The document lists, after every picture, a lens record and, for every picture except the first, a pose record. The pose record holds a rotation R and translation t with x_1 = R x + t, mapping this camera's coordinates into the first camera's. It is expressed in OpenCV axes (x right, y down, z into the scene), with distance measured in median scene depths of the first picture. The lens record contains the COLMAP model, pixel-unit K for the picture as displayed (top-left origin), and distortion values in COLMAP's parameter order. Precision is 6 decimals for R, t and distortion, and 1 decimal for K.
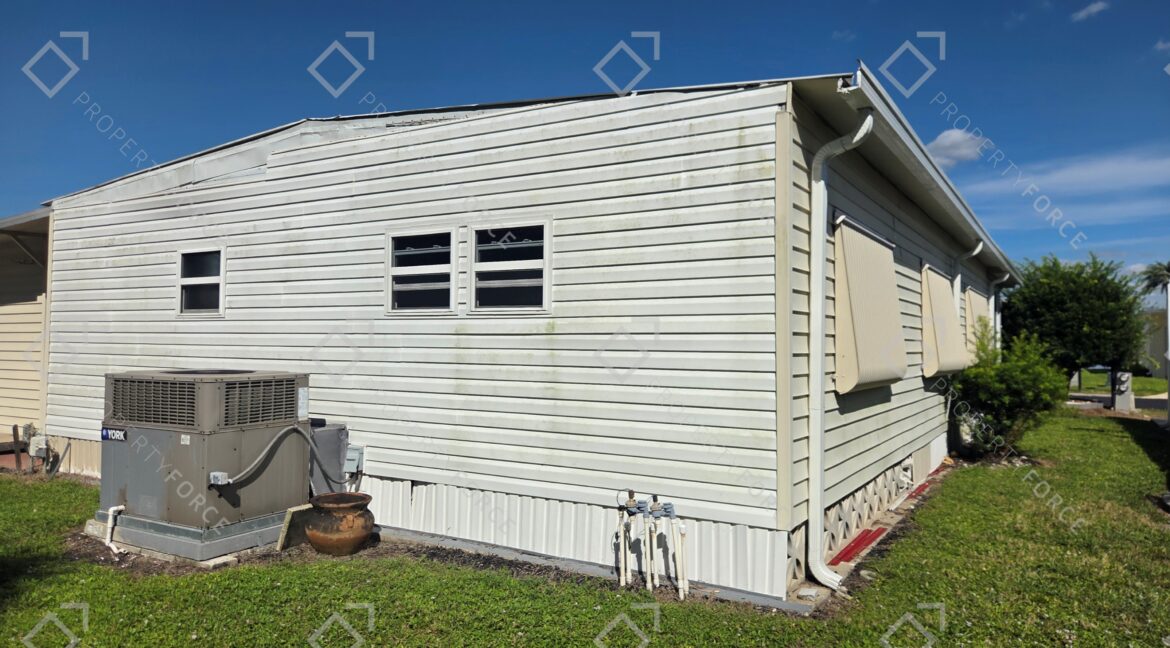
lens RADIAL K [[779.6, 0, 600.6], [0, 779.6, 321.7], [0, 0, 1]] dist [0.079572, -0.077814]
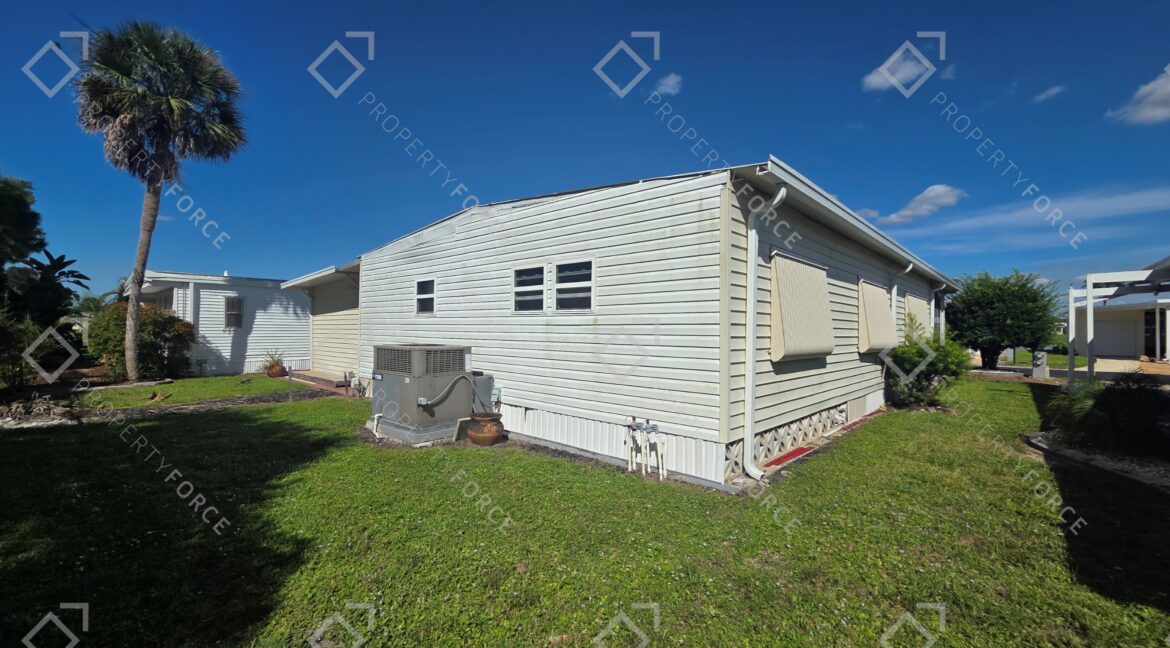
lens RADIAL K [[477.9, 0, 588.0], [0, 477.9, 328.3], [0, 0, 1]] dist [-0.001053, -0.000036]
pose [[0.978881, 0.000757, -0.204430, 0.124461], [0.003664, 0.999768, 0.021248, 0.001280], [0.204399, -0.021548, 0.978651, -0.027958]]
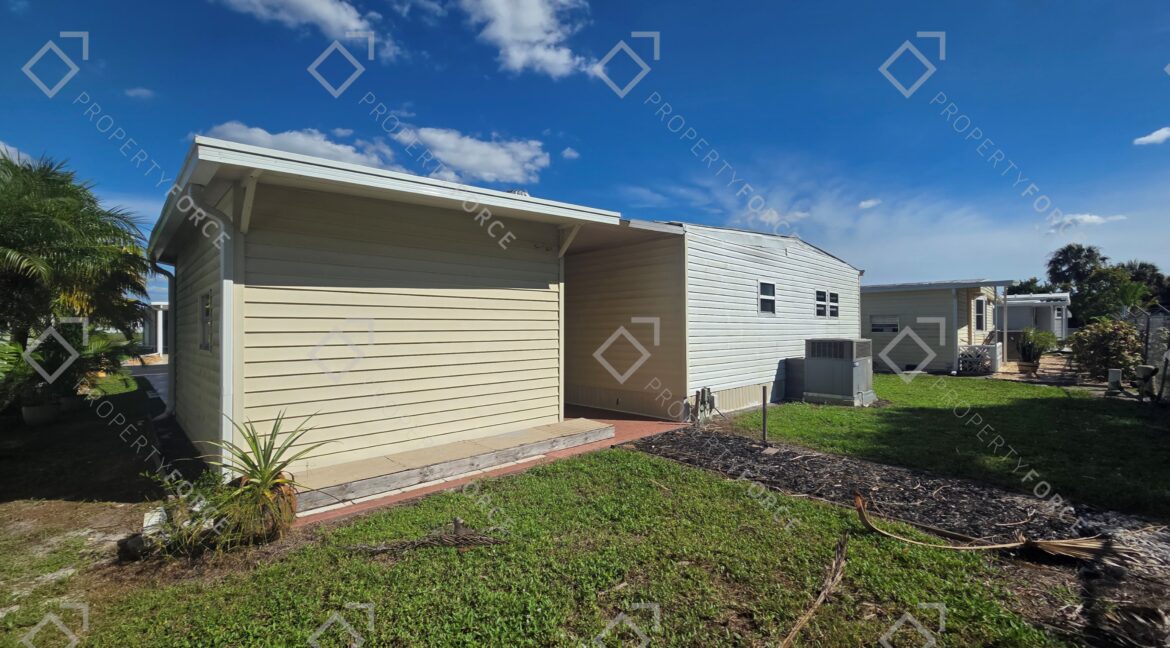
lens RADIAL K [[481.8, 0, 585.0], [0, 481.8, 324.0], [0, 0, 1]] dist [-0.001000, -0.000040]
pose [[0.251774, 0.000929, 0.967786, -2.310561], [-0.019999, 0.999791, 0.004243, 0.025273], [-0.967579, -0.020423, 0.251740, 1.453229]]
